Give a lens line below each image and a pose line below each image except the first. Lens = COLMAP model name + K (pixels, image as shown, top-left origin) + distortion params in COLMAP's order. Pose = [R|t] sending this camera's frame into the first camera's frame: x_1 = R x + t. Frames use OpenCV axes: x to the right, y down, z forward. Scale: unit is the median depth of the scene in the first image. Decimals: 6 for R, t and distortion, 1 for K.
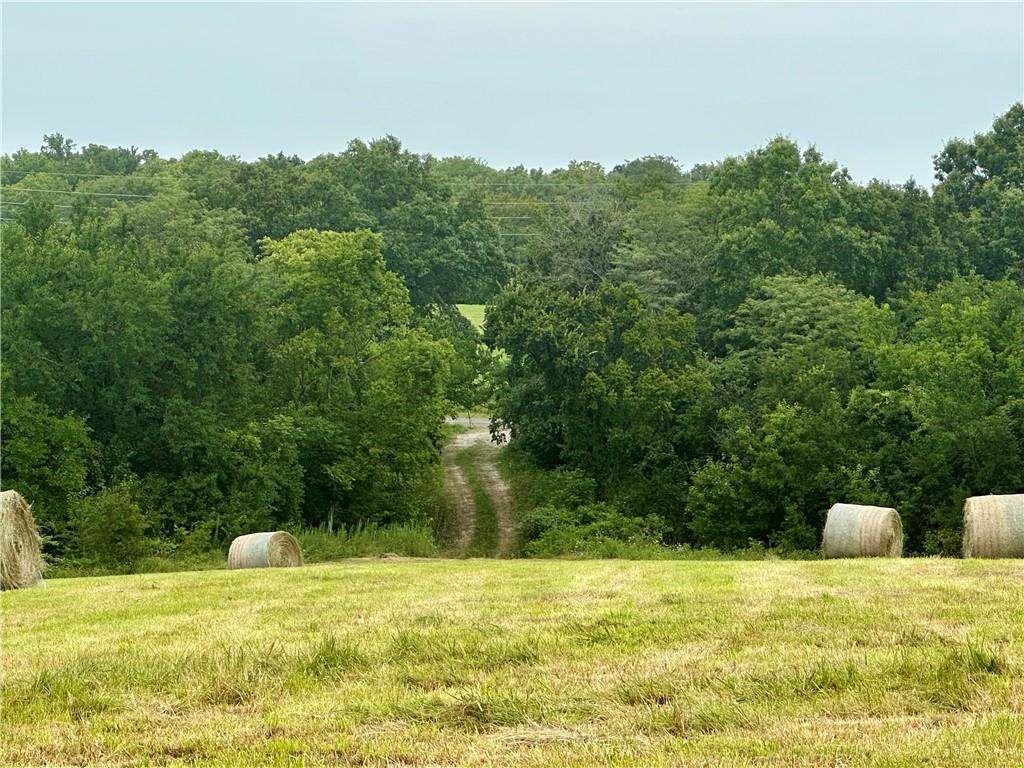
lens RADIAL K [[3350.4, 0, 512.0], [0, 3350.4, 383.3], [0, 0, 1]] dist [-0.167481, 0.000000]
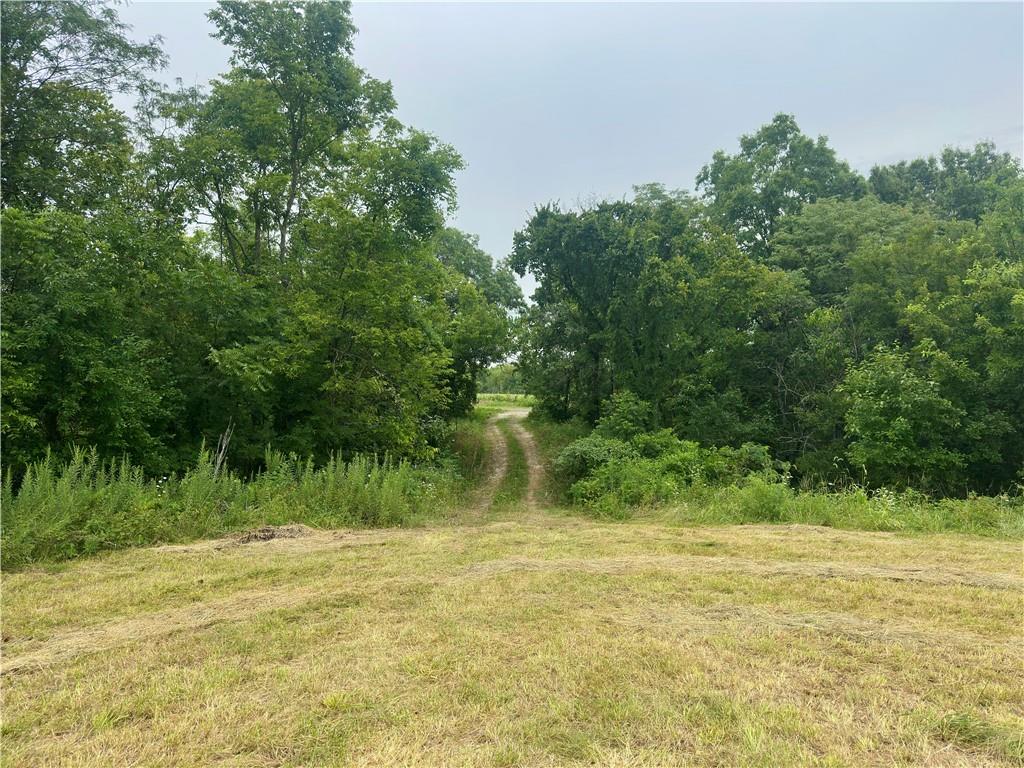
lens RADIAL K [[704.6, 0, 512.5], [0, 704.6, 384.4], [0, 0, 1]] dist [-0.010217, -0.011909]
pose [[0.999883, -0.013236, -0.007674, -0.007020], [0.012629, 0.997152, -0.074350, 0.033649], [0.008636, 0.074245, 0.997203, 0.762665]]
